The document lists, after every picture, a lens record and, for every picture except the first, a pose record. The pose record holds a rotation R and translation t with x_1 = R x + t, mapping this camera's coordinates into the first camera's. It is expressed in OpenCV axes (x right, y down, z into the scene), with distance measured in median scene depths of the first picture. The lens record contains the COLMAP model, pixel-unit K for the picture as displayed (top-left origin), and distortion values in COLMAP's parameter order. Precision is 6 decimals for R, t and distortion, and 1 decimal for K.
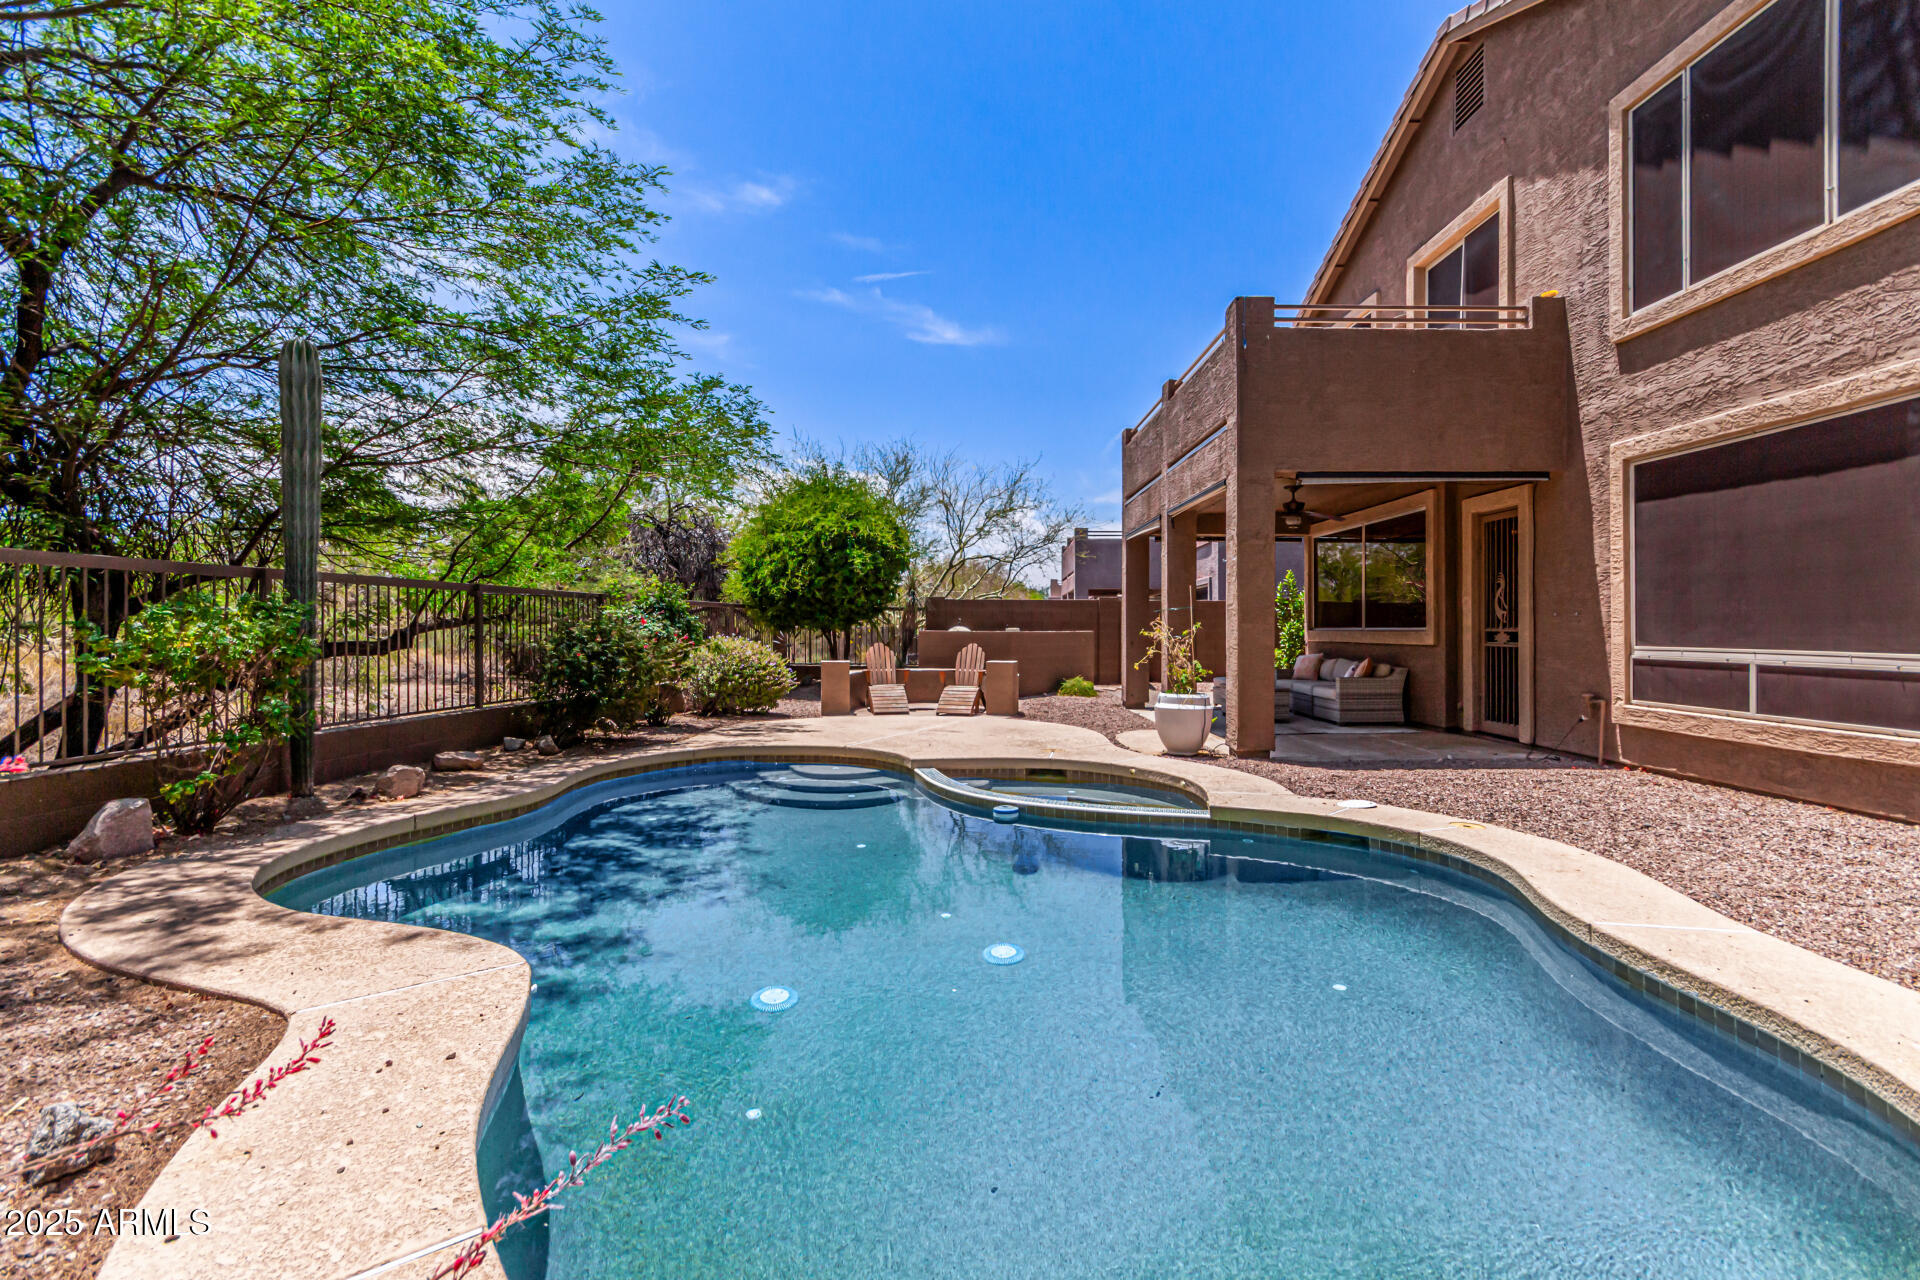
lens RADIAL K [[890.6, 0, 974.1], [0, 890.6, 631.6], [0, 0, 1]] dist [0.006282, 0.000724]
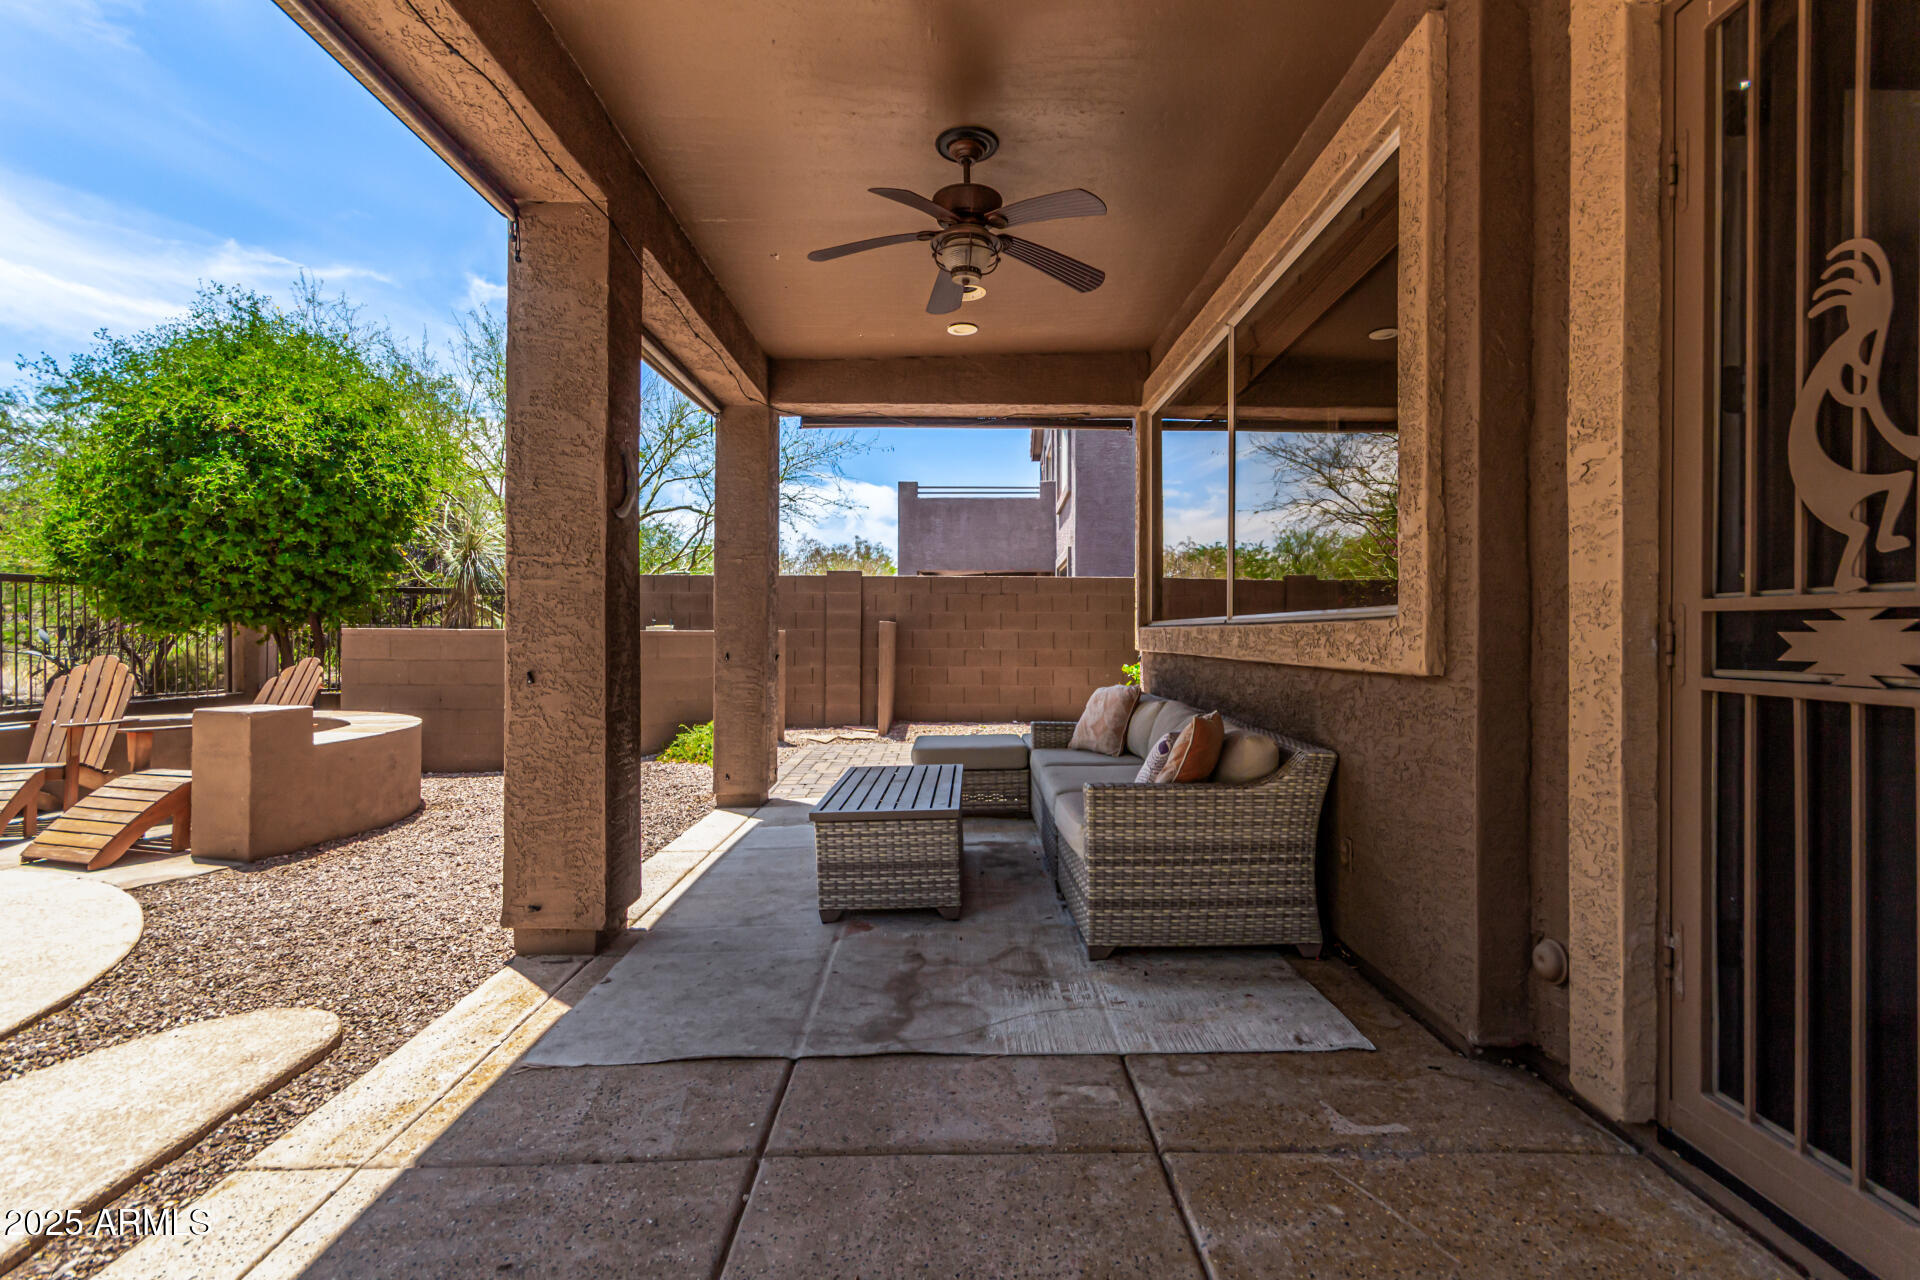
lens RADIAL K [[890.6, 0, 947.8], [0, 890.6, 639.1], [0, 0, 1]] dist [0.006282, 0.000724]
pose [[0.999764, 0.002652, -0.021548, 0.431549], [-0.002604, 0.999994, 0.002271, 0.006015], [0.021554, -0.002214, 0.999765, 0.836006]]
